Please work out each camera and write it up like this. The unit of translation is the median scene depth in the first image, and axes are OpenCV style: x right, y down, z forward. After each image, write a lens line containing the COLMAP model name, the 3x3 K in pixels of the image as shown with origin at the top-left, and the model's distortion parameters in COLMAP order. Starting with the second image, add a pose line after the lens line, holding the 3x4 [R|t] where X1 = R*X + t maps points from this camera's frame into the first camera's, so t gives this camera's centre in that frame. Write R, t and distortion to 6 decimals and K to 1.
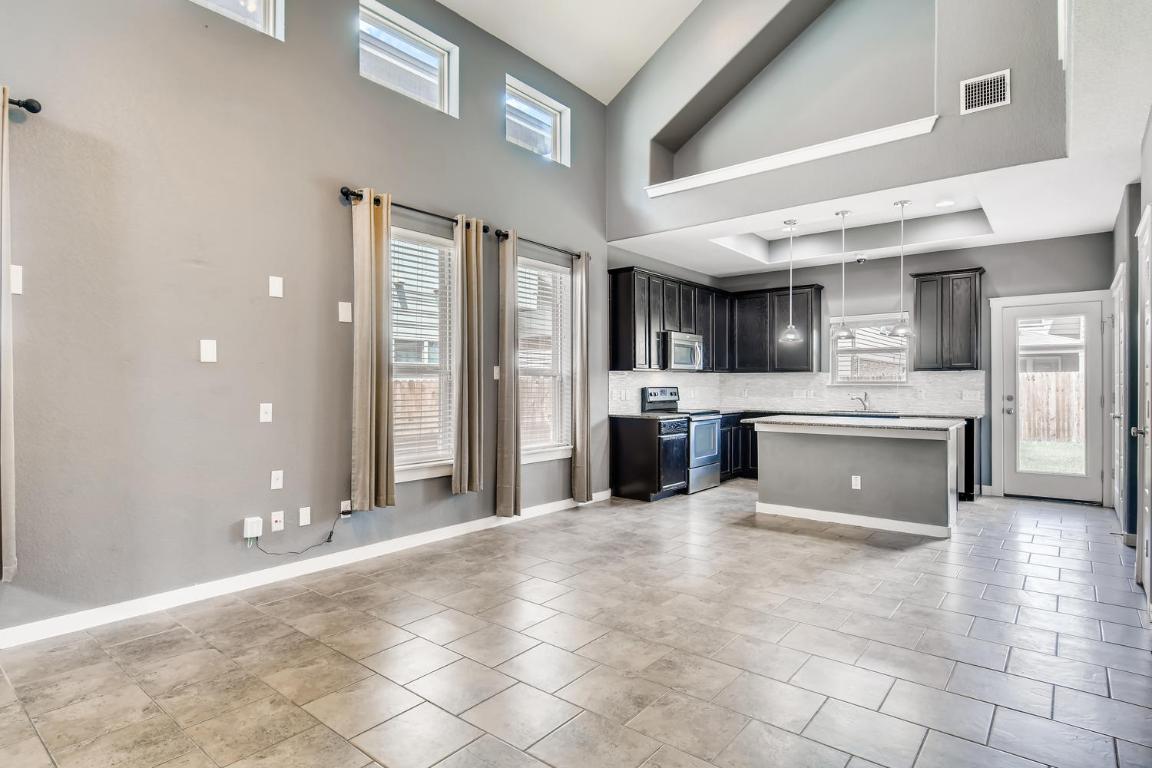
lens RADIAL K [[596.7, 0, 563.5], [0, 596.7, 384.9], [0, 0, 1]] dist [0.003148, -0.007875]
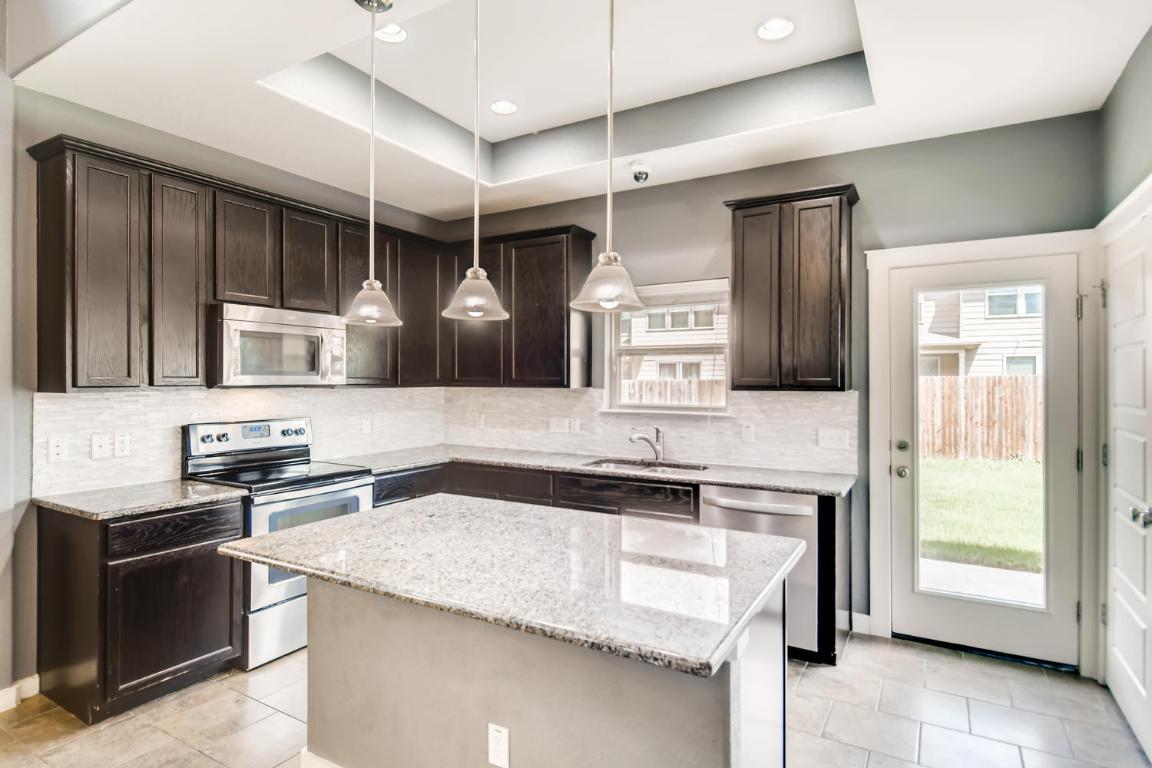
lens RADIAL K [[608.8, 0, 566.4], [0, 608.8, 378.0], [0, 0, 1]] dist [0.015907, -0.011717]
pose [[0.987540, 0.002781, 0.157342, 0.380621], [-0.002223, 0.999991, -0.003721, -0.033304], [-0.157351, 0.003325, 0.987537, 0.526463]]
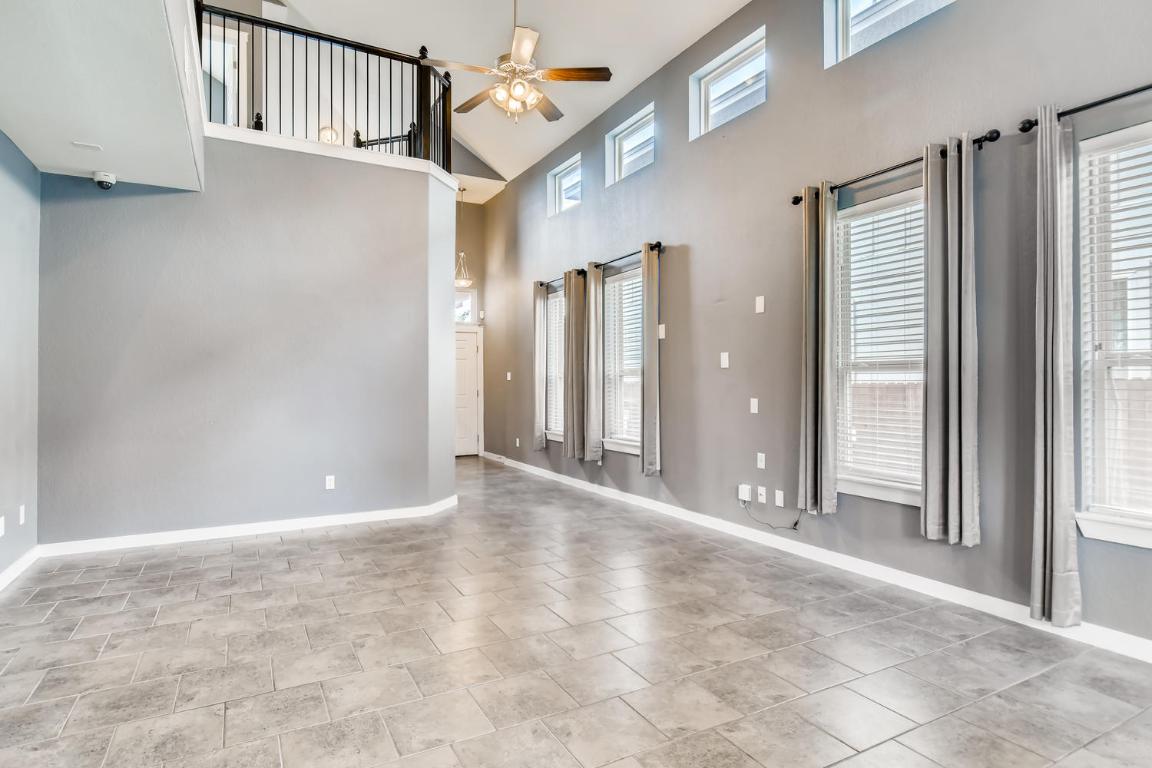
lens RADIAL K [[608.8, 0, 566.4], [0, 608.8, 378.0], [0, 0, 1]] dist [0.015907, -0.011717]
pose [[-0.370430, -0.006640, -0.928837, 0.483898], [0.000433, 0.999973, -0.007321, -0.001880], [0.928860, -0.003114, -0.370417, 0.630404]]
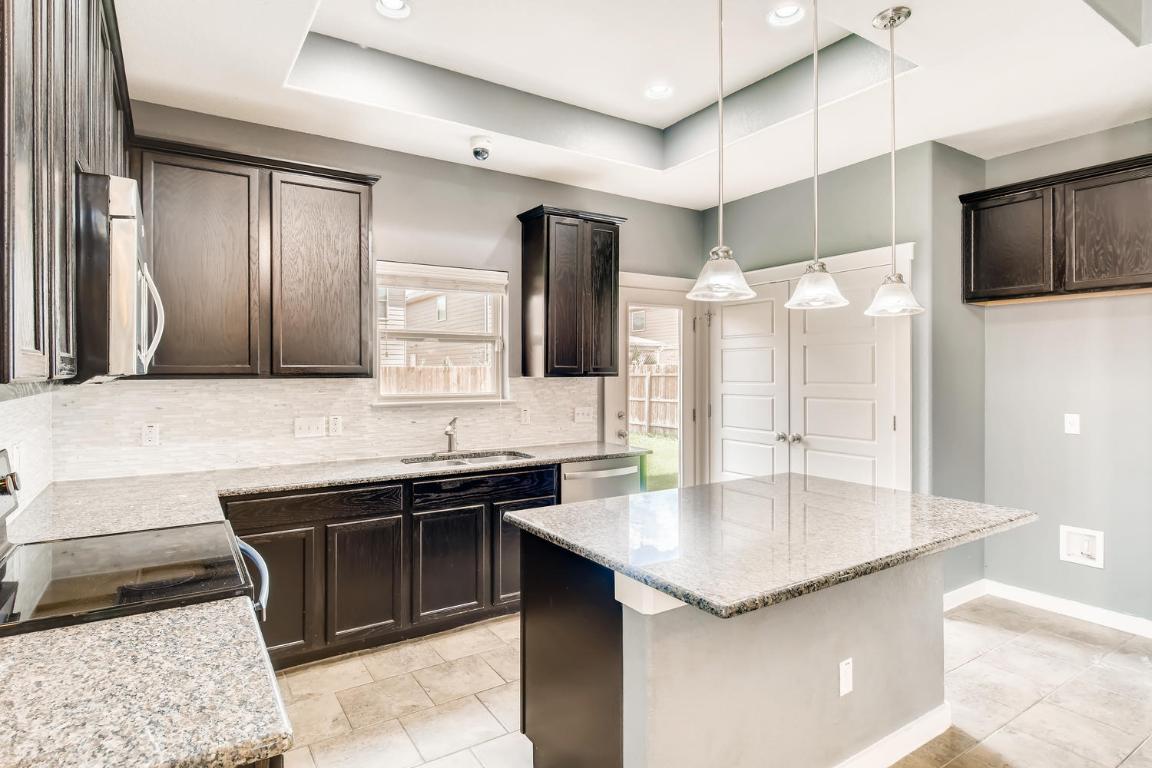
lens RADIAL K [[608.8, 0, 566.4], [0, 608.8, 378.0], [0, 0, 1]] dist [0.015907, -0.011717]
pose [[0.301065, -0.011210, 0.953538, 0.040519], [0.002205, 0.999936, 0.011060, -0.030391], [-0.953601, -0.001227, 0.301071, 0.843105]]
